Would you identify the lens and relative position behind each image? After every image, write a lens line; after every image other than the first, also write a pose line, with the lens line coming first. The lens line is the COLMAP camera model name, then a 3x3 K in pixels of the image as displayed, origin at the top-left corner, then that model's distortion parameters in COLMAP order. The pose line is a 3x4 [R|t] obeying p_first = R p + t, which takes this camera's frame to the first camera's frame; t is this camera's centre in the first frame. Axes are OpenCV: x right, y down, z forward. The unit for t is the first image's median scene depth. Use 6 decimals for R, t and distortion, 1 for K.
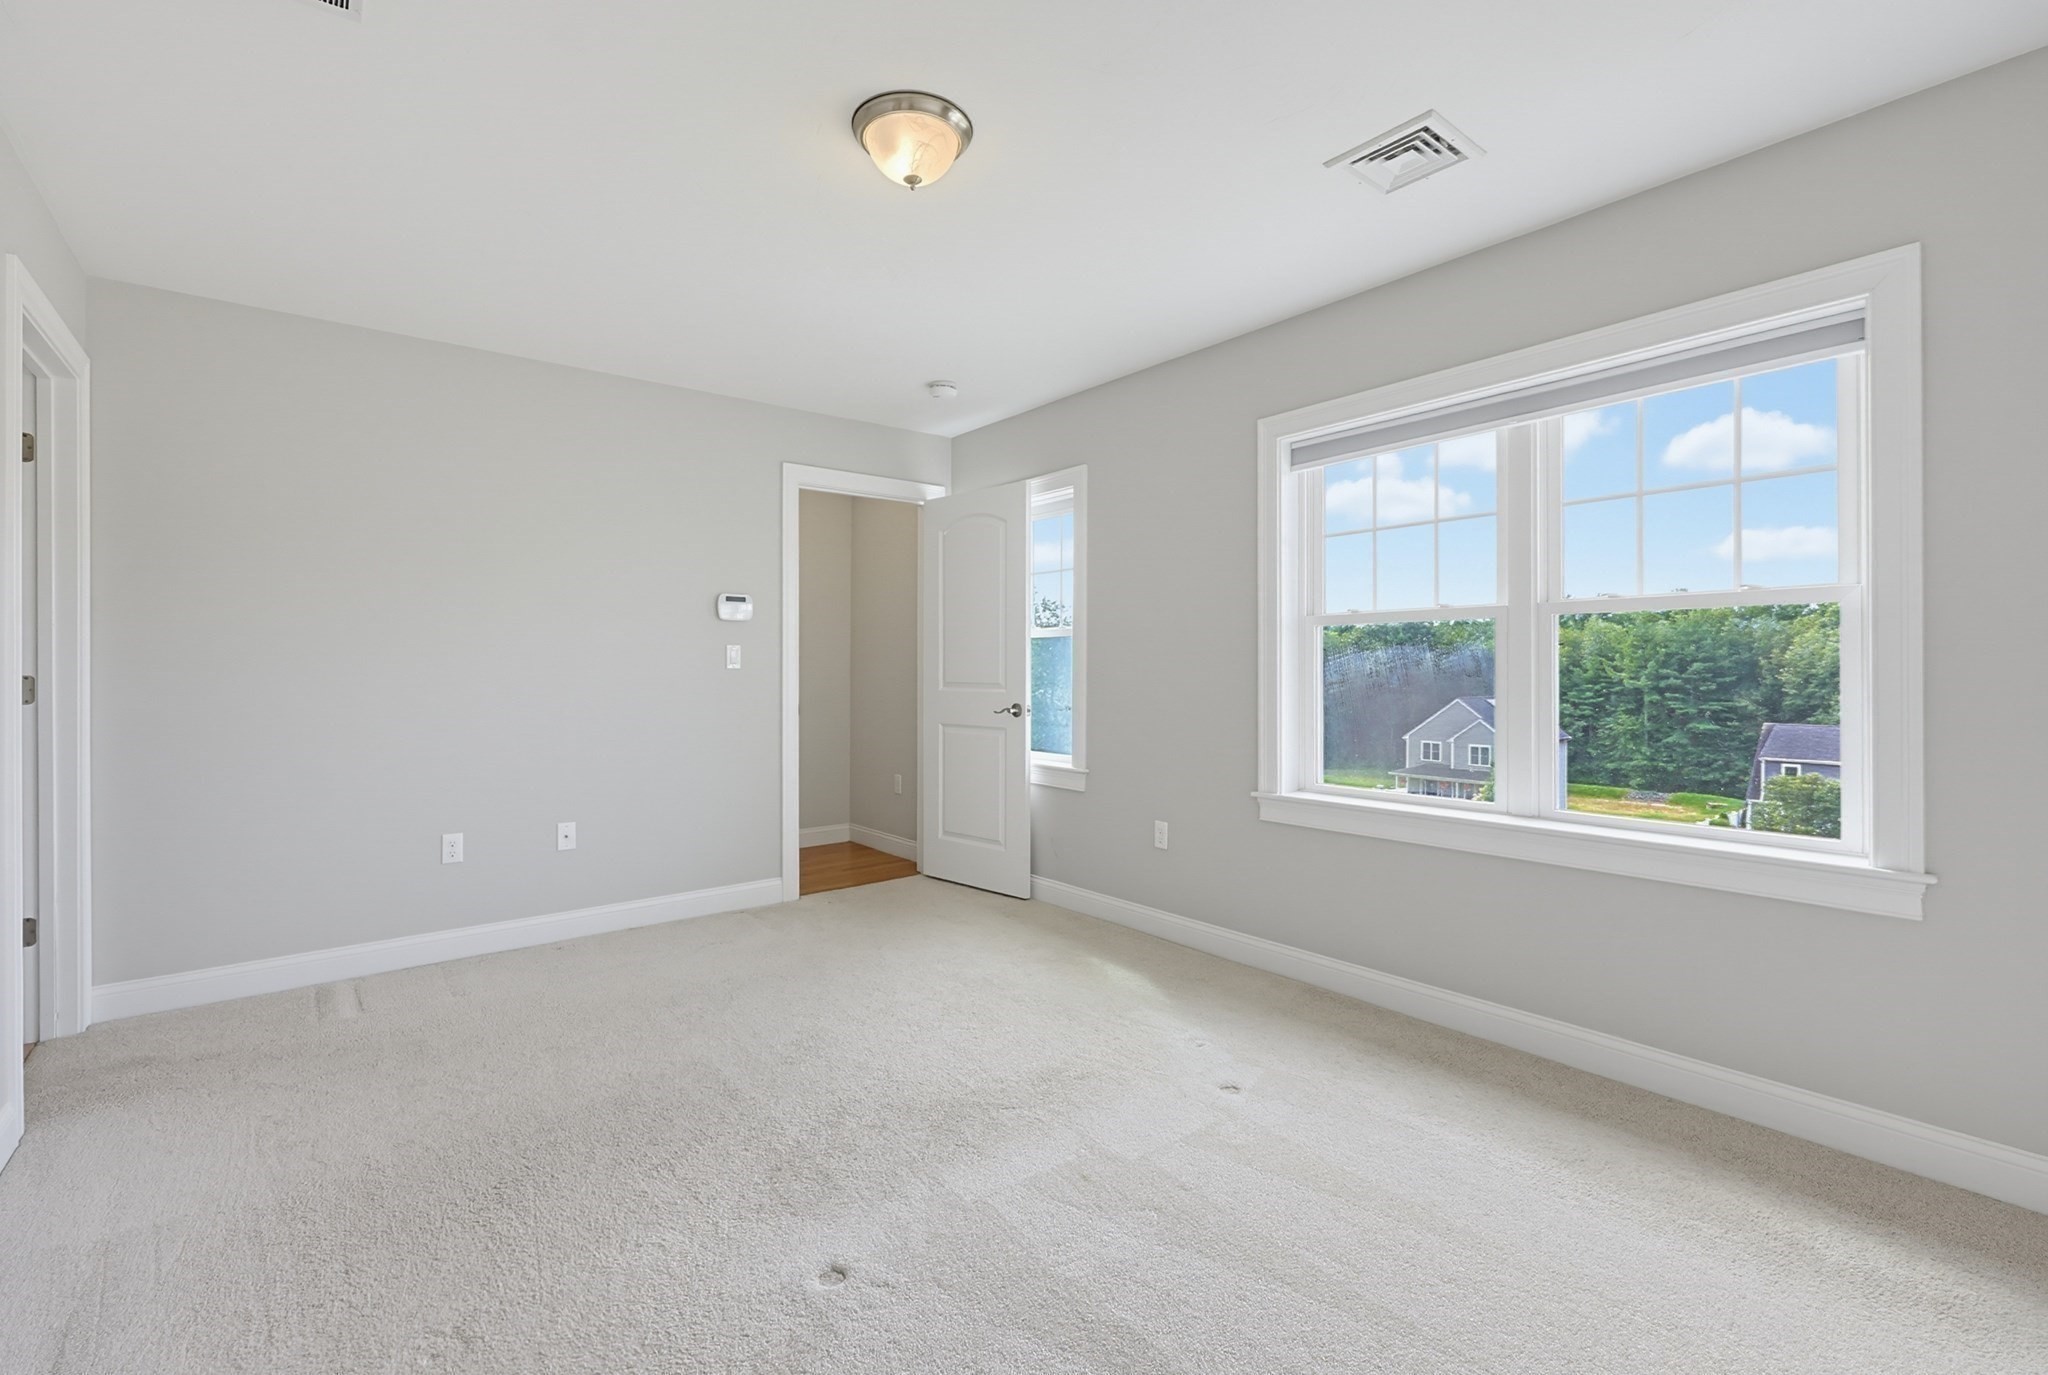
lens RADIAL K [[884.6, 0, 1017.6], [0, 884.6, 669.7], [0, 0, 1]] dist [-0.000452, 0.000093]
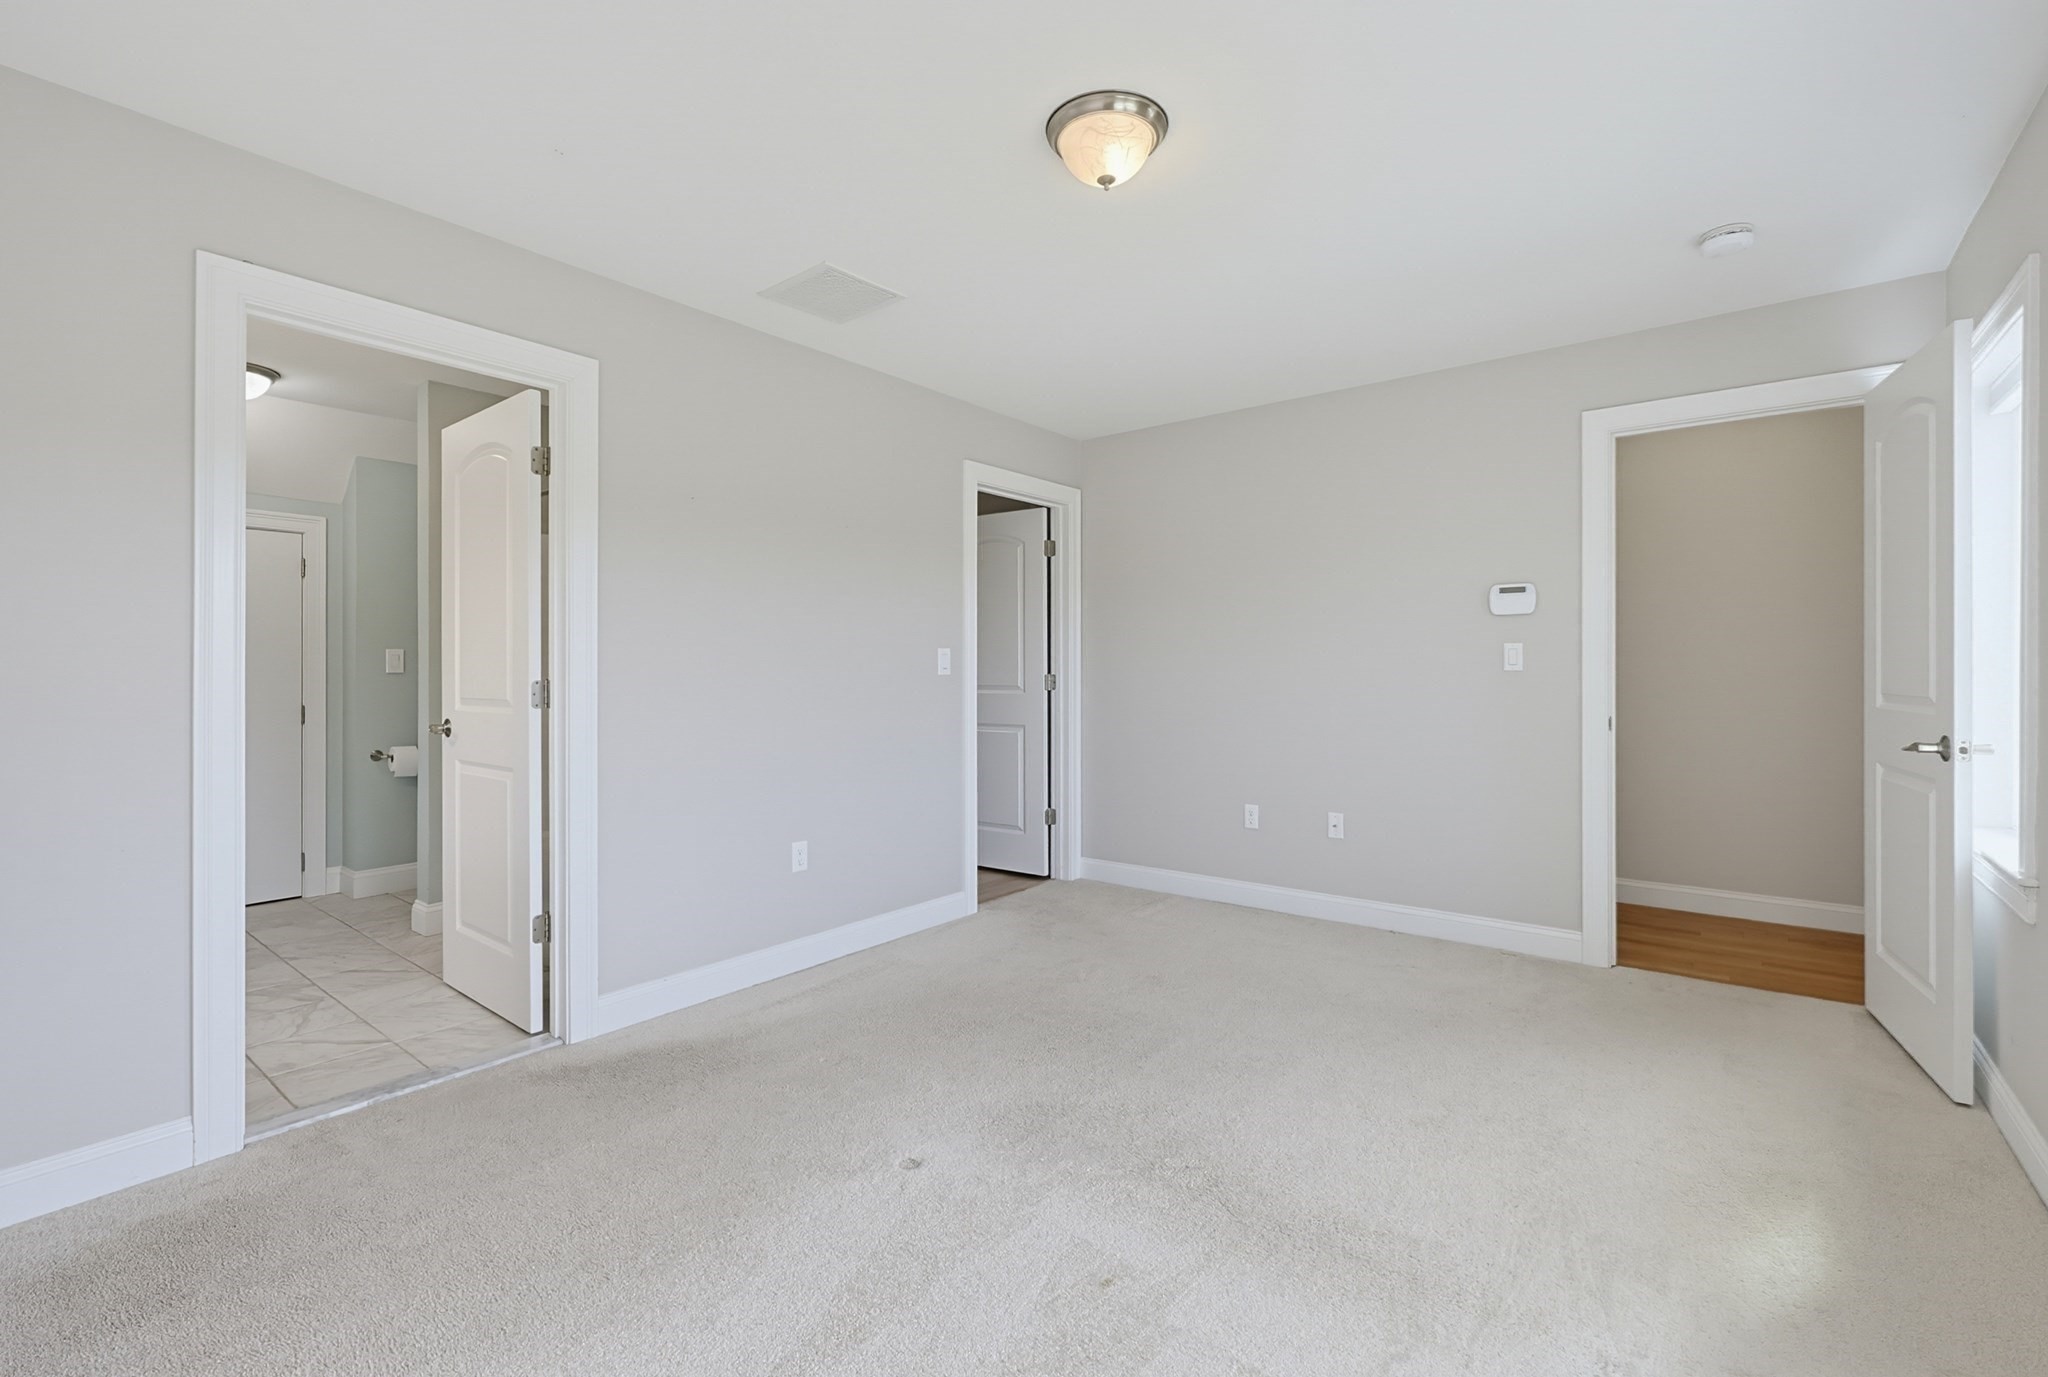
lens RADIAL K [[884.6, 0, 1017.6], [0, 884.6, 670.7], [0, 0, 1]] dist [-0.000452, 0.000093]
pose [[0.234369, 0.001946, -0.972146, 0.407953], [0.002270, 0.999994, 0.002549, -0.004547], [0.972145, -0.002804, 0.234363, 0.331553]]
